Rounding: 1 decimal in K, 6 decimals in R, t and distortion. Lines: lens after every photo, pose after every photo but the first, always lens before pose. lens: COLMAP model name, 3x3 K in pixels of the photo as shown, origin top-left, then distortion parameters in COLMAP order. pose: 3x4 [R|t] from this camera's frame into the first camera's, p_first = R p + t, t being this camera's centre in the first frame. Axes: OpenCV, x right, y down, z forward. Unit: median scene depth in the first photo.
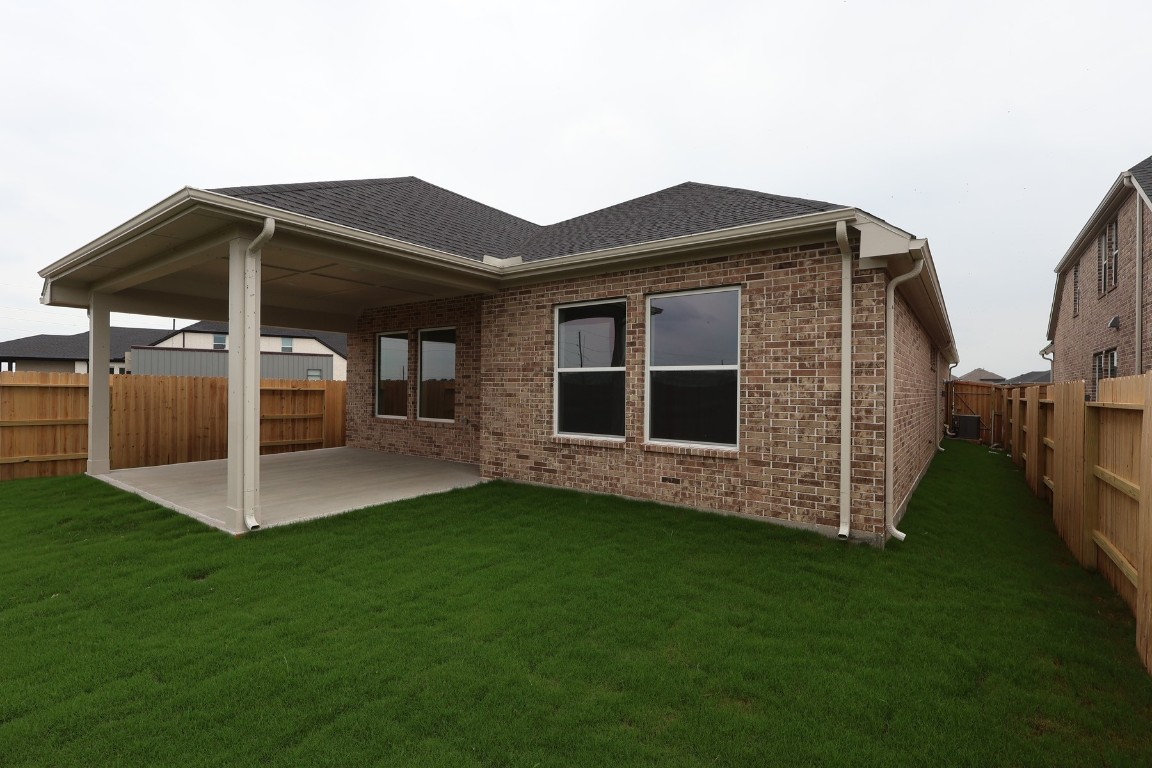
lens RADIAL K [[532.0, 0, 575.7], [0, 532.0, 381.8], [0, 0, 1]] dist [-0.004215, -0.000274]
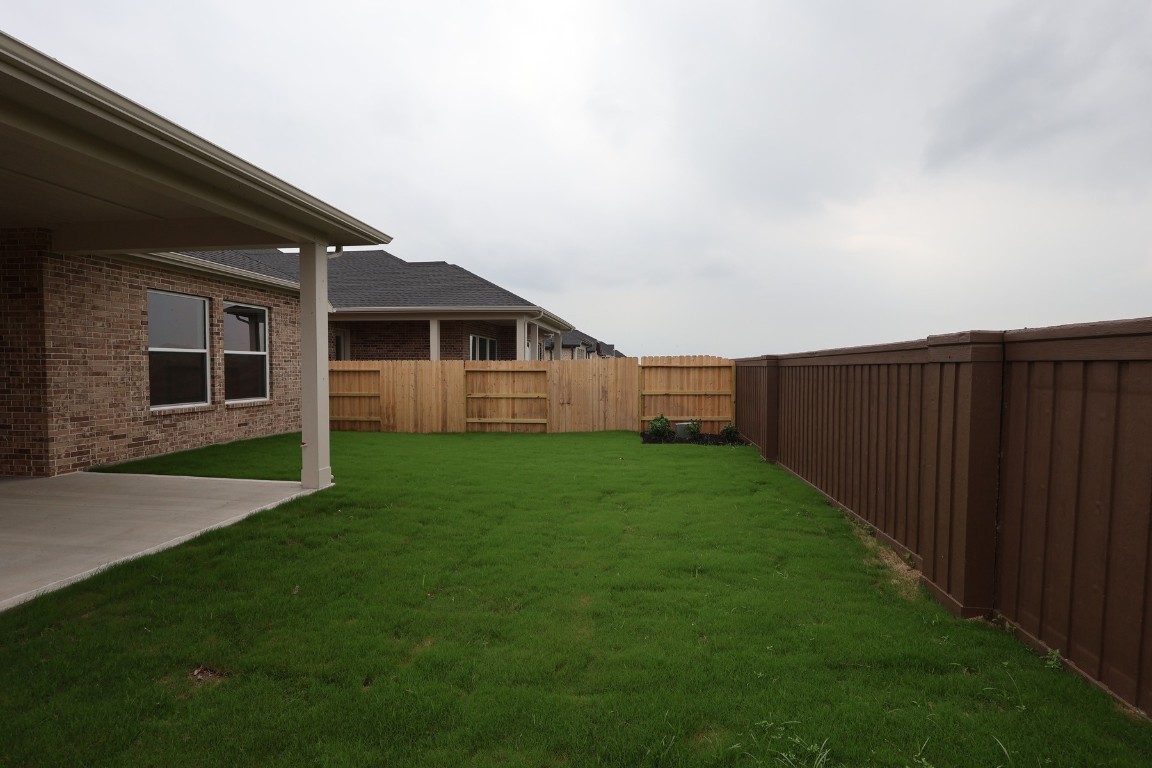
lens RADIAL K [[532.0, 0, 574.4], [0, 532.0, 382.0], [0, 0, 1]] dist [-0.004215, -0.000274]
pose [[-0.486310, -0.032597, 0.873178, -1.444558], [-0.011774, 0.999458, 0.030753, 0.001180], [-0.873707, 0.004675, -0.486430, 0.794963]]
